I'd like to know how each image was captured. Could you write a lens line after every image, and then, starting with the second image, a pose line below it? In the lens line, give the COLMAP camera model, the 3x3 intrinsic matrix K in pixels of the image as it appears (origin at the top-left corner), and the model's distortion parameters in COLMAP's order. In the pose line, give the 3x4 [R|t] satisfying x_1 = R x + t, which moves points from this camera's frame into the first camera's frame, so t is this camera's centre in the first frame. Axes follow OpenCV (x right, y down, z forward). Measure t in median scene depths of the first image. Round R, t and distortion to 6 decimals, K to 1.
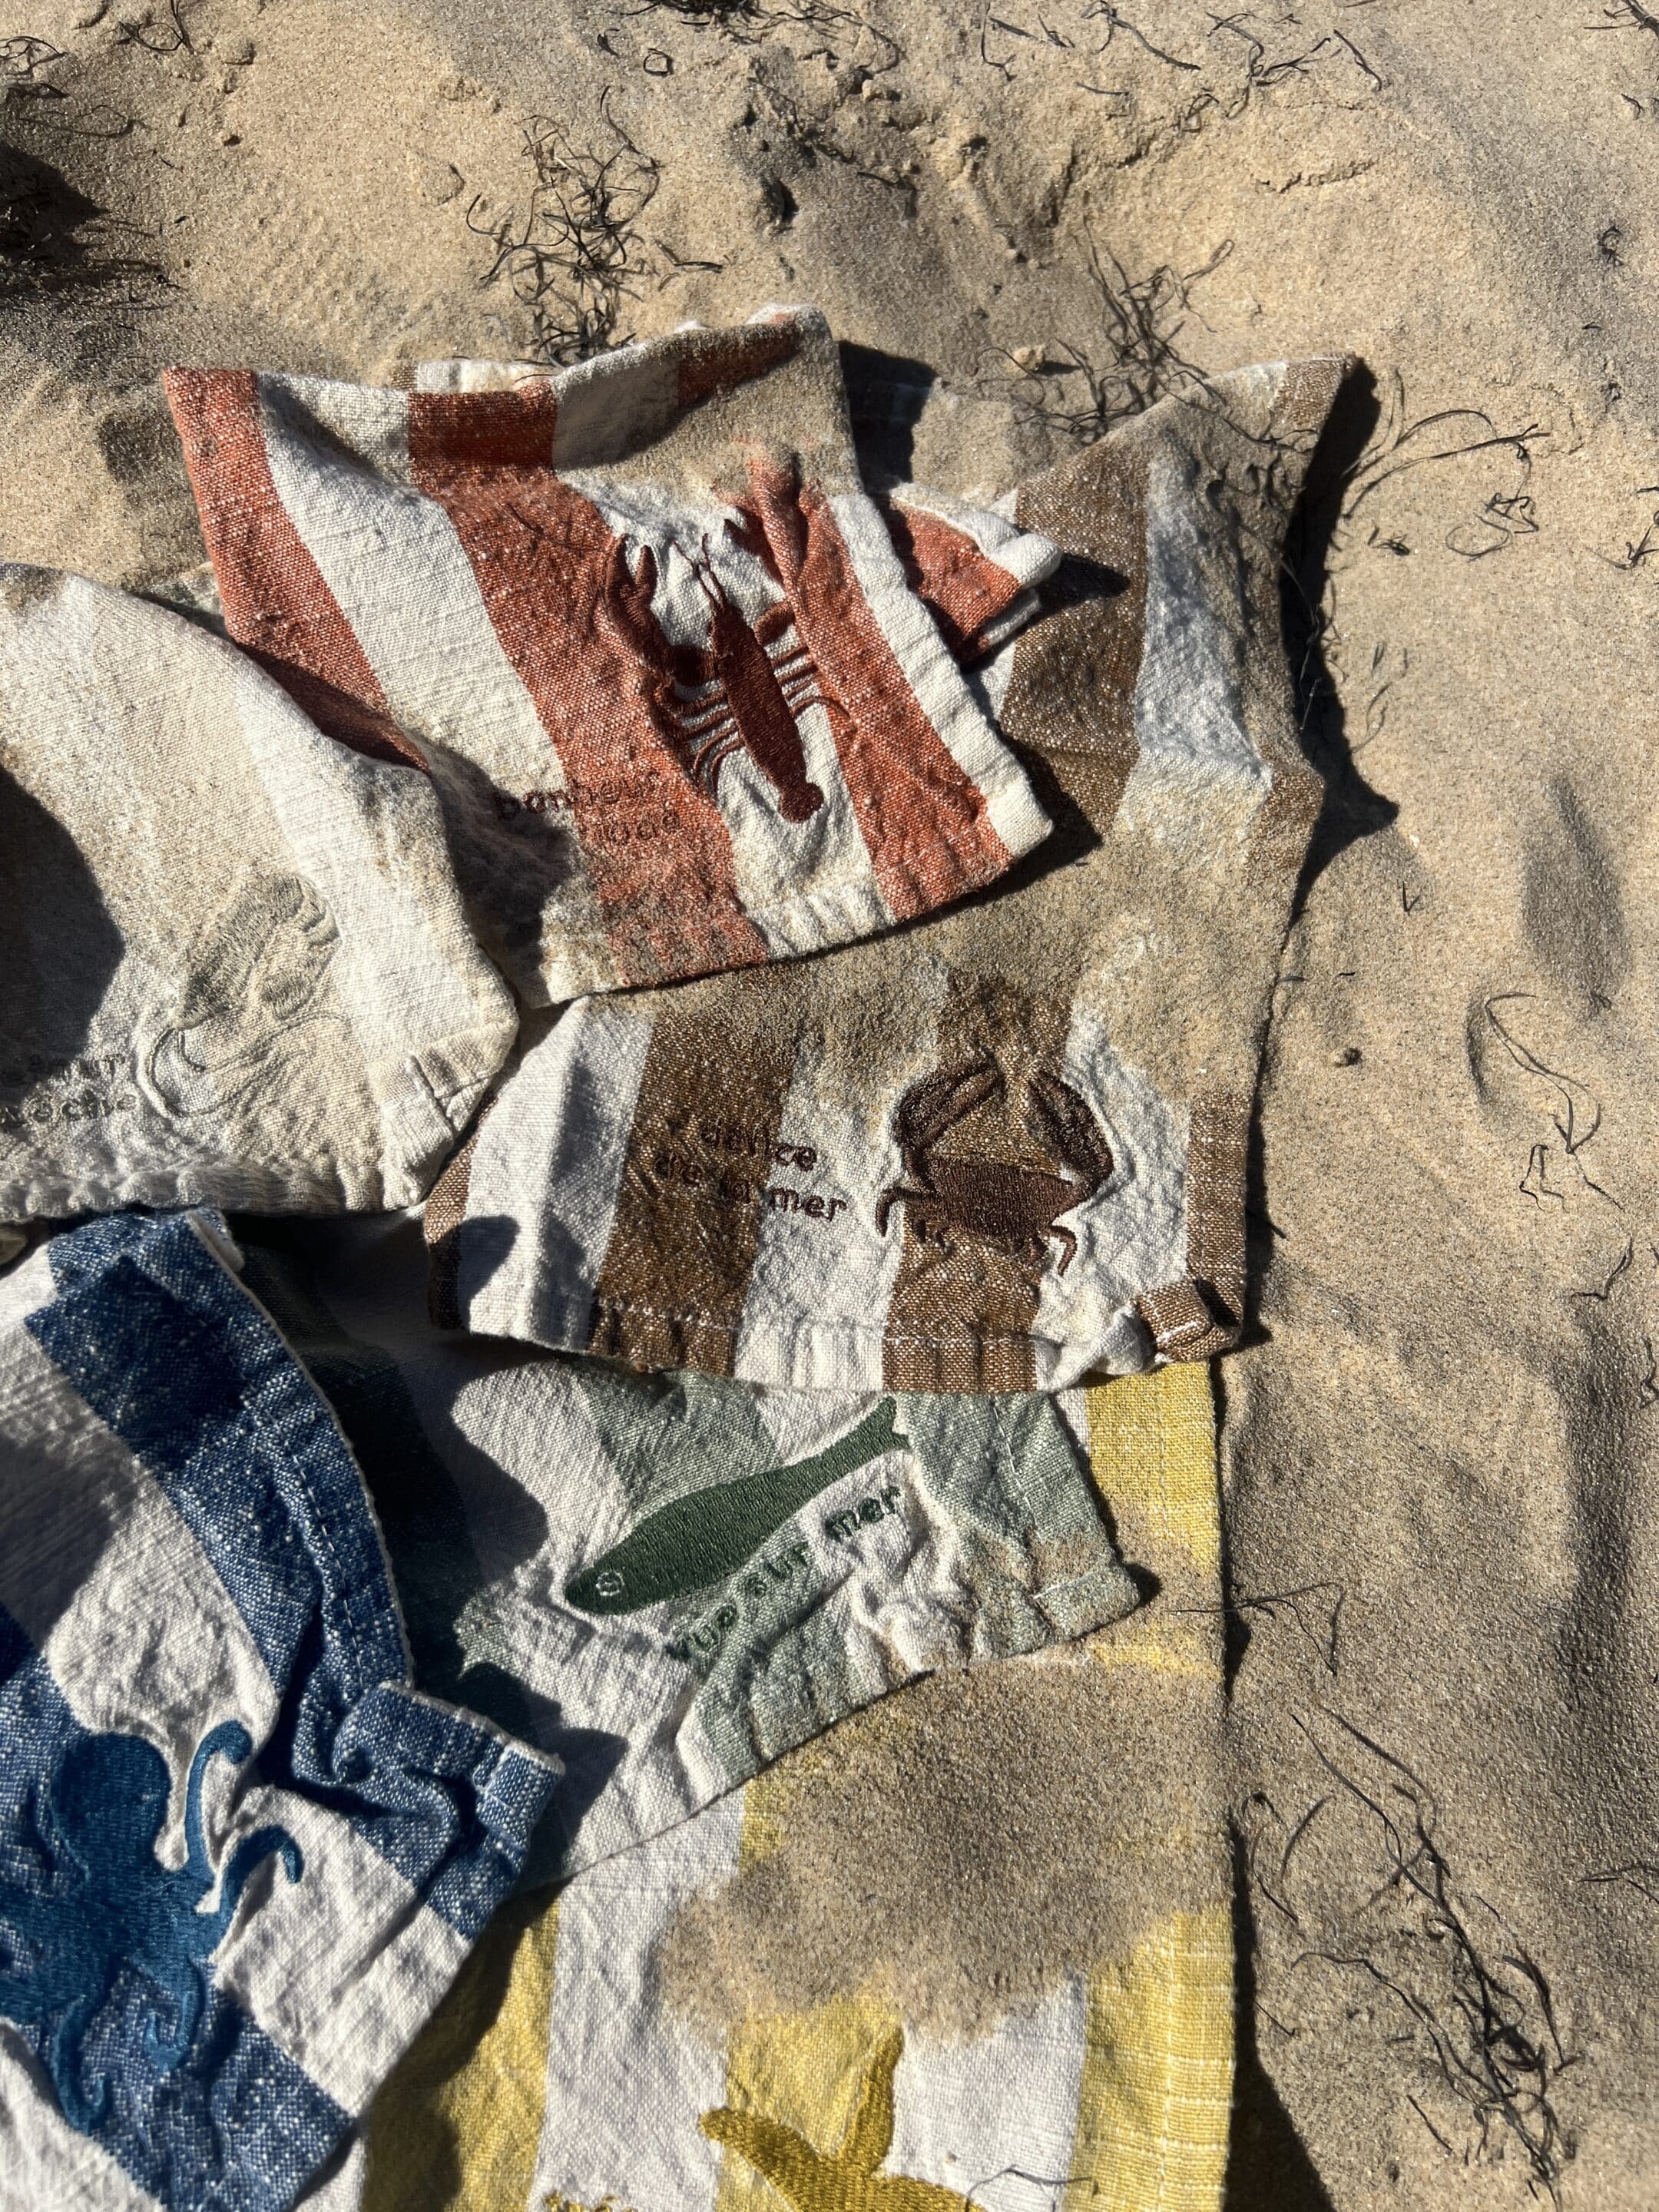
lens RADIAL K [[1691.5, 0, 829.5], [0, 1691.5, 1073.6], [0, 0, 1]] dist [0.029707, -0.055114]
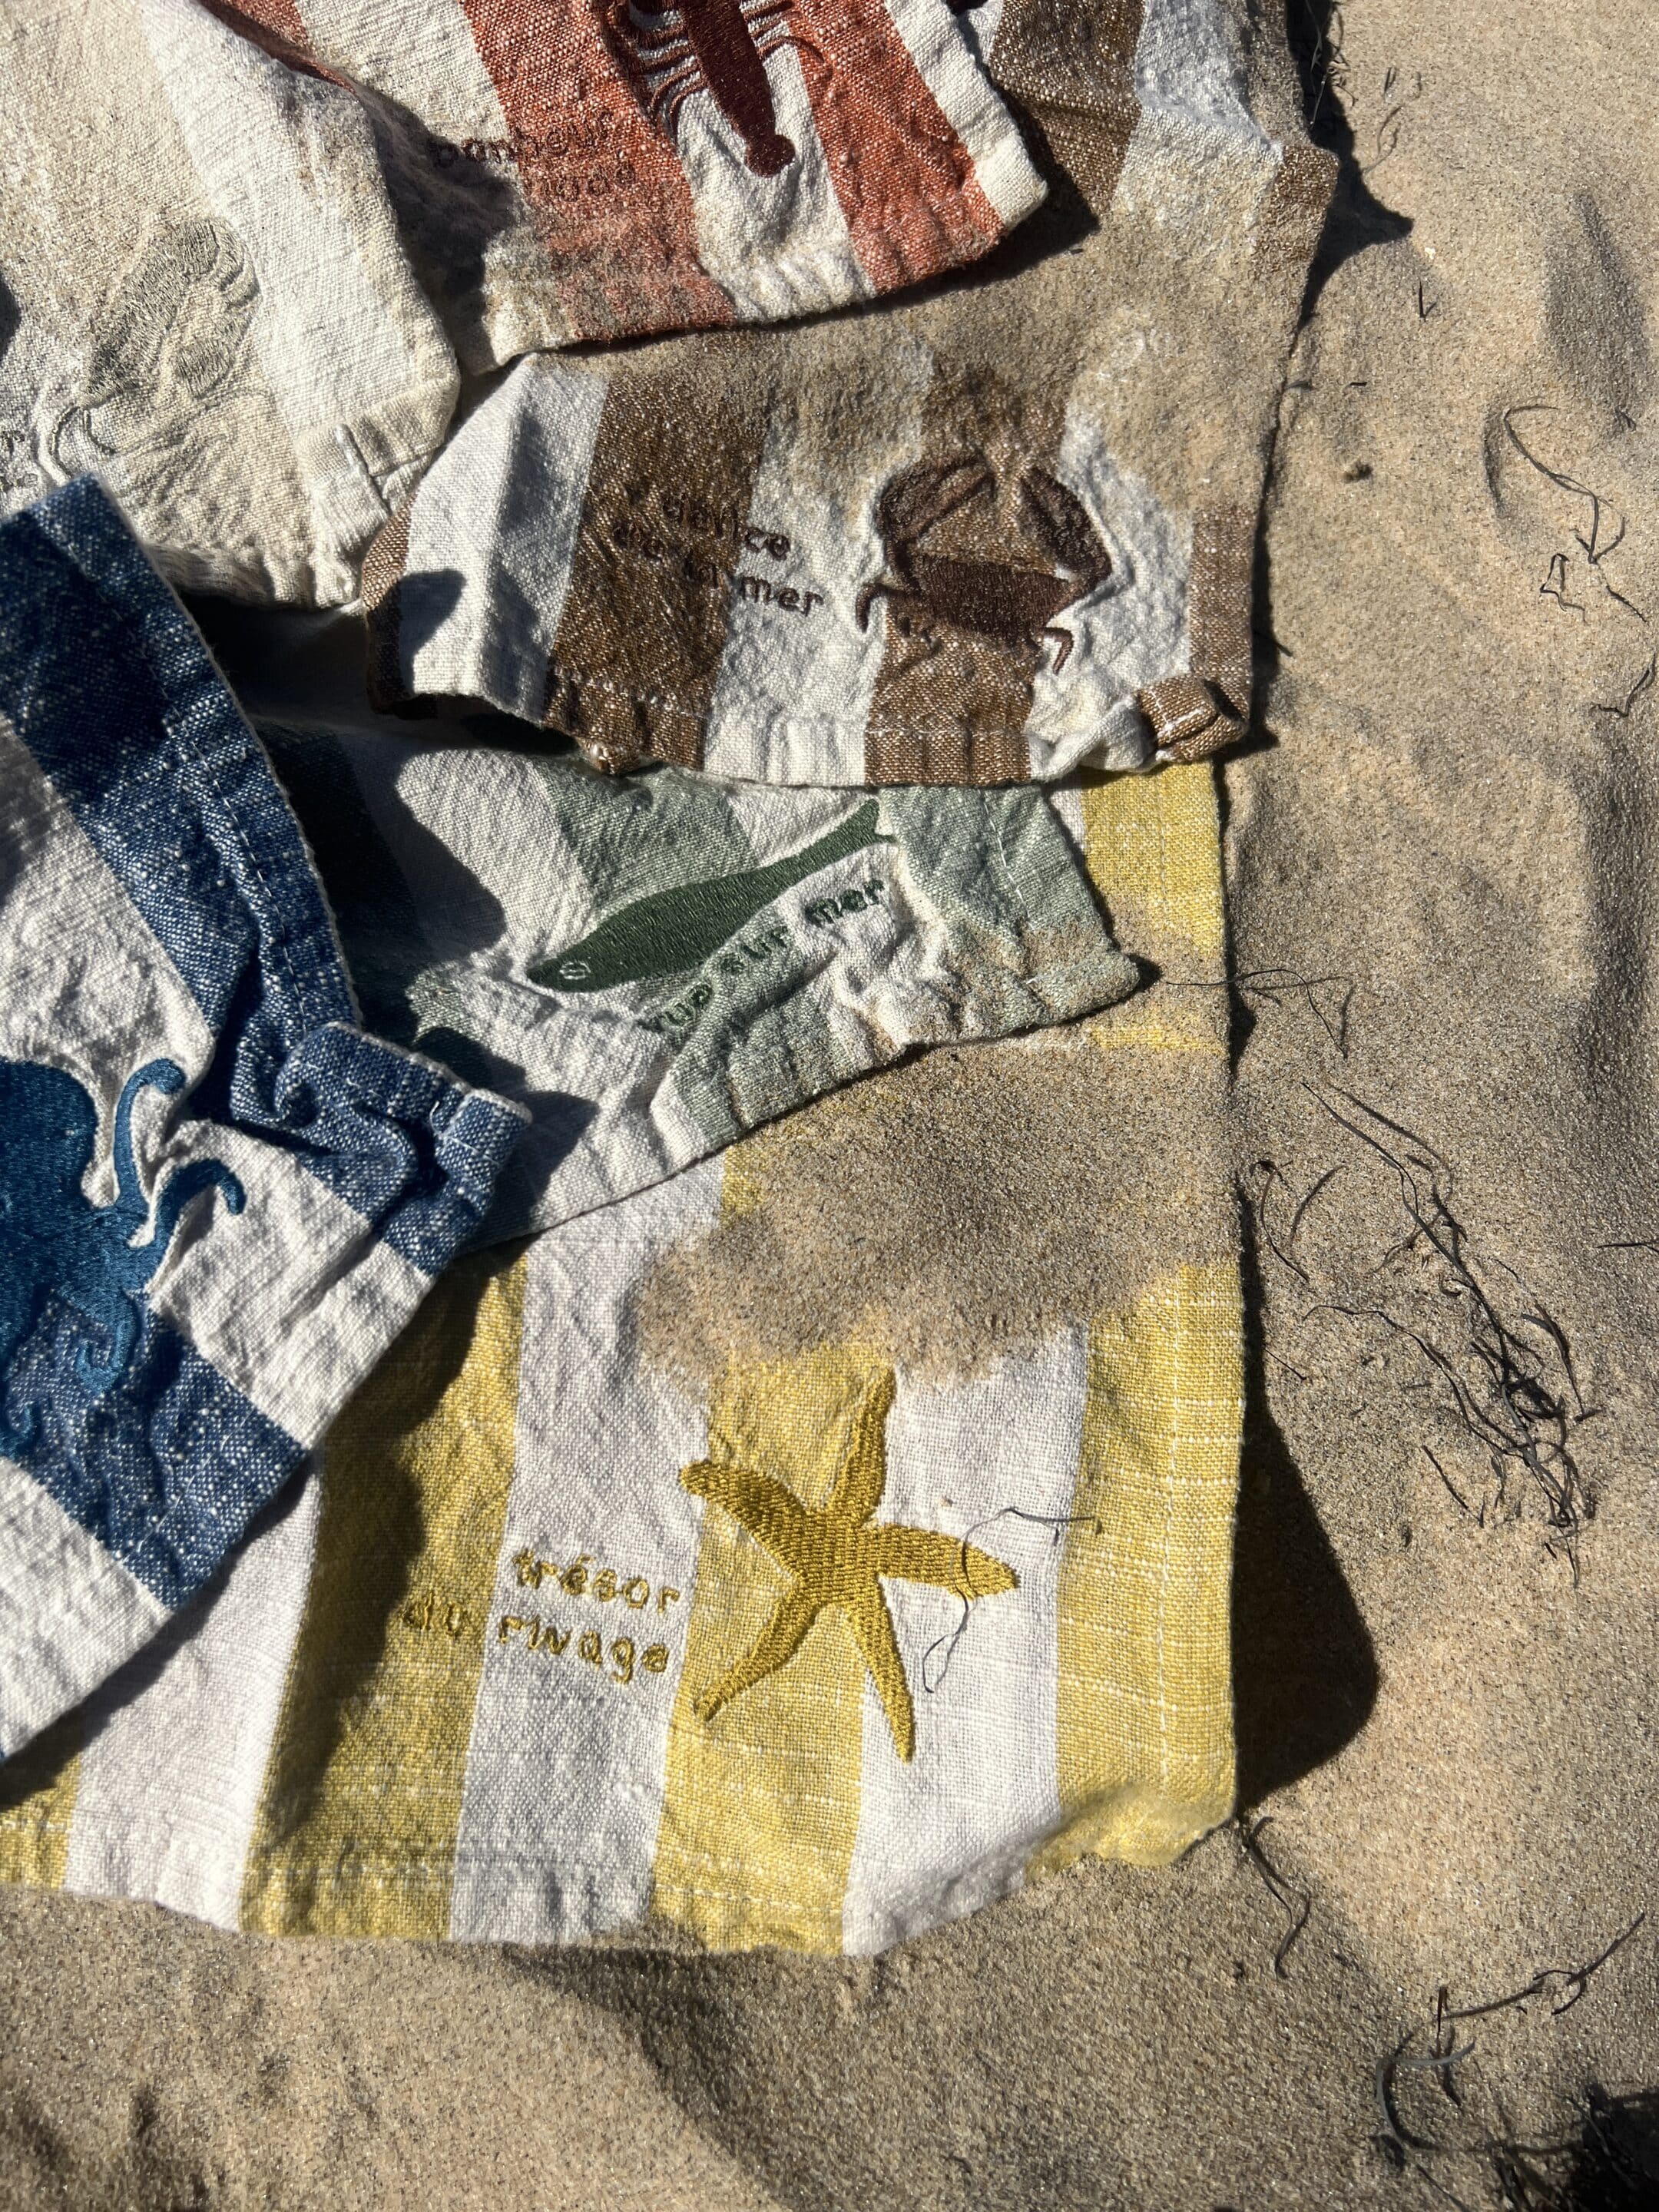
lens RADIAL K [[1691.3, 0, 832.0], [0, 1691.3, 1104.3], [0, 0, 1]] dist [0.024645, -0.048396]
pose [[0.999396, -0.007436, 0.033932, -0.019055], [0.005045, 0.997533, 0.070020, 0.291409], [-0.034369, -0.069807, 0.996968, 0.061383]]
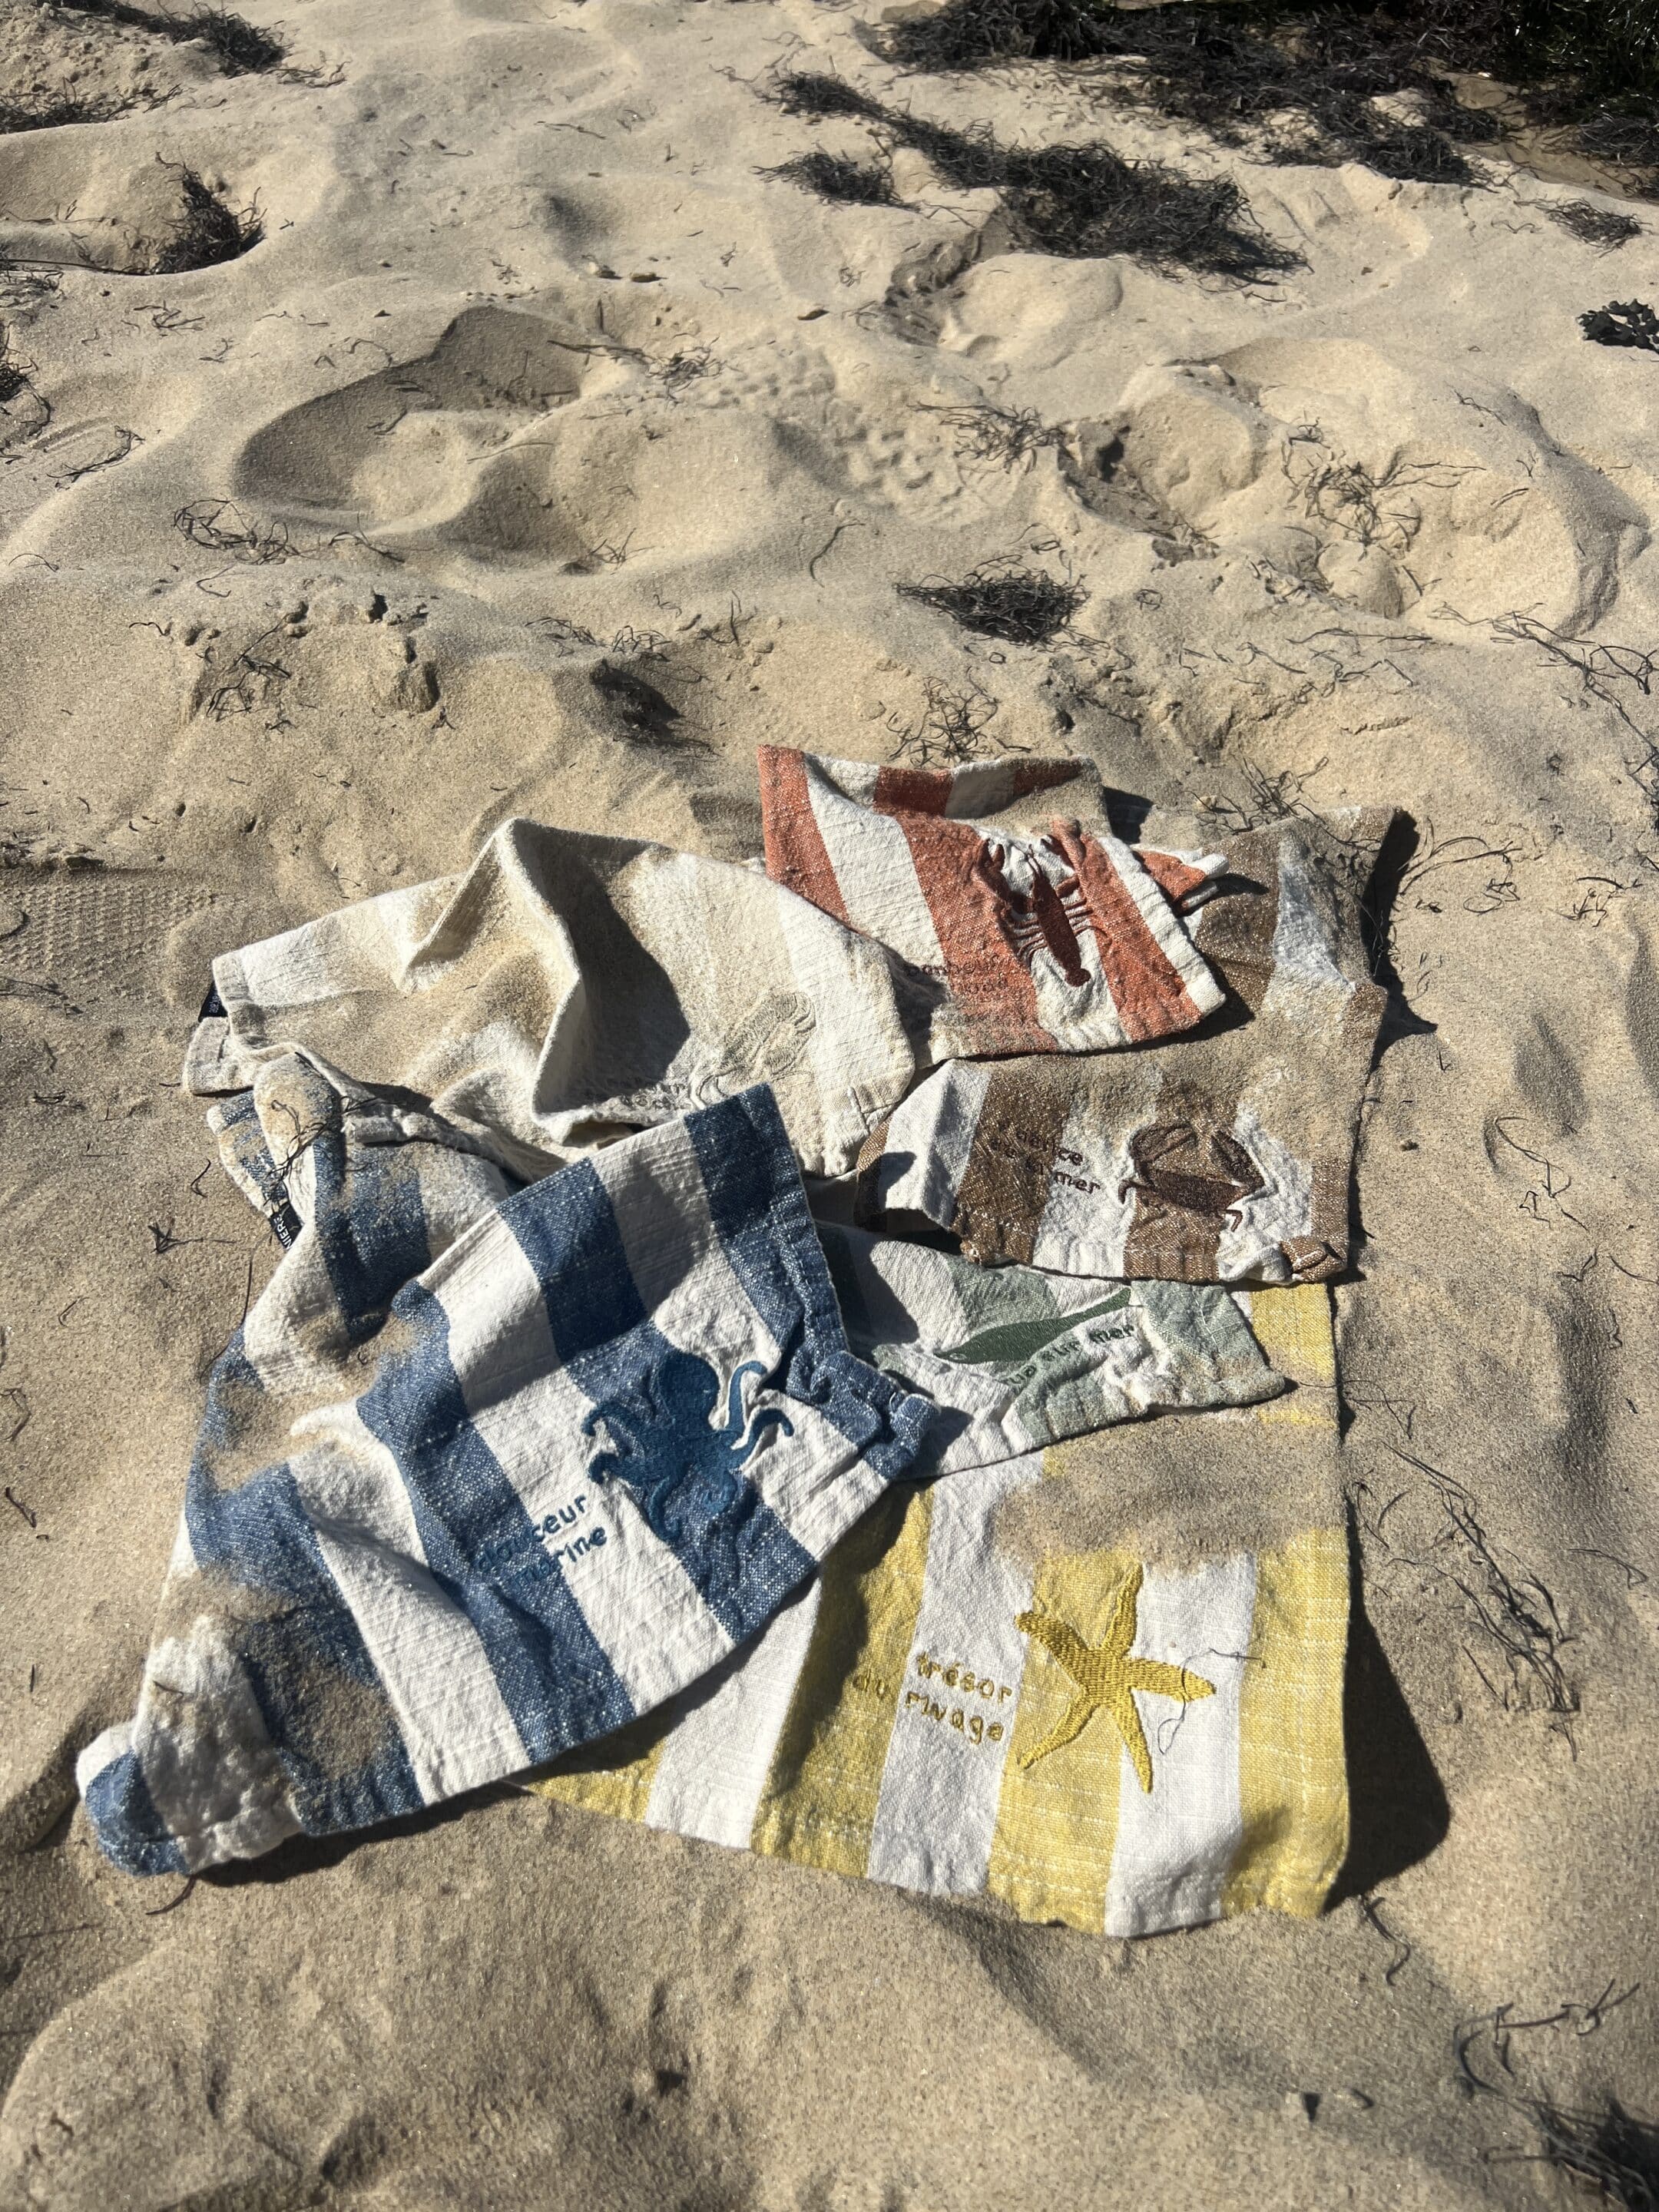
lens RADIAL K [[1683.9, 0, 832.9], [0, 1683.9, 1110.8], [0, 0, 1]] dist [0.144778, -0.426991]
pose [[0.994788, 0.054891, -0.085934, -0.115511], [-0.083993, 0.918946, -0.385335, 0.685052], [0.057818, 0.390544, 0.918767, -0.589673]]
